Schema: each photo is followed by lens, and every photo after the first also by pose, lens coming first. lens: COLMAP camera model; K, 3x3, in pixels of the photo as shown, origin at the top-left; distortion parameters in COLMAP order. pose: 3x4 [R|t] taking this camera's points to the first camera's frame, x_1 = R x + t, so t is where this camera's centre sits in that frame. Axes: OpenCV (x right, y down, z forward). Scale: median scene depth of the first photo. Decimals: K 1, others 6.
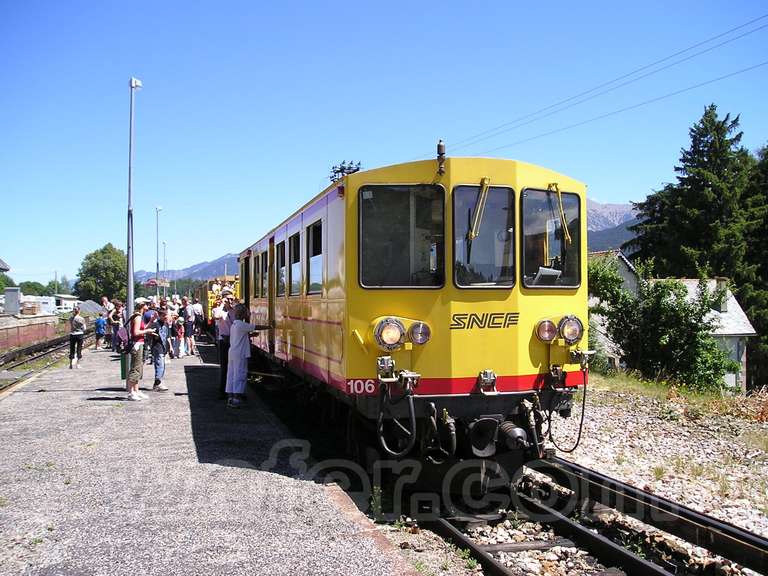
lens RADIAL K [[721.3, 0, 381.3], [0, 721.3, 300.9], [0, 0, 1]] dist [-0.089120, 0.000000]
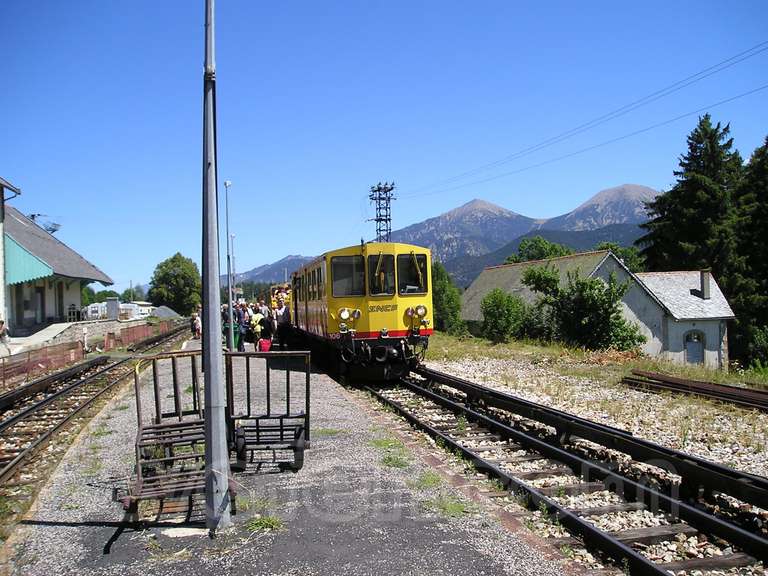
lens RADIAL K [[721.3, 0, 387.7], [0, 721.3, 295.4], [0, 0, 1]] dist [-0.089120, 0.000000]
pose [[0.996691, -0.032165, -0.074655, 0.314470], [0.031861, 0.999478, -0.005256, -0.003755], [0.074785, 0.002860, 0.997196, -1.352174]]
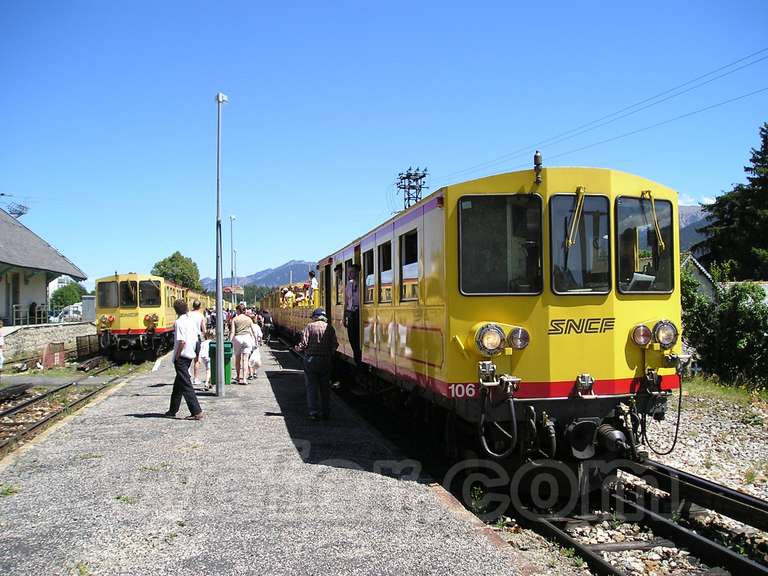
lens RADIAL K [[721.3, 0, 392.1], [0, 721.3, 295.1], [0, 0, 1]] dist [-0.089120, 0.000000]
pose [[0.997444, -0.008034, -0.070995, -0.047773], [0.006940, 0.999853, -0.015654, -0.001935], [0.071110, 0.015121, 0.997354, -0.034079]]
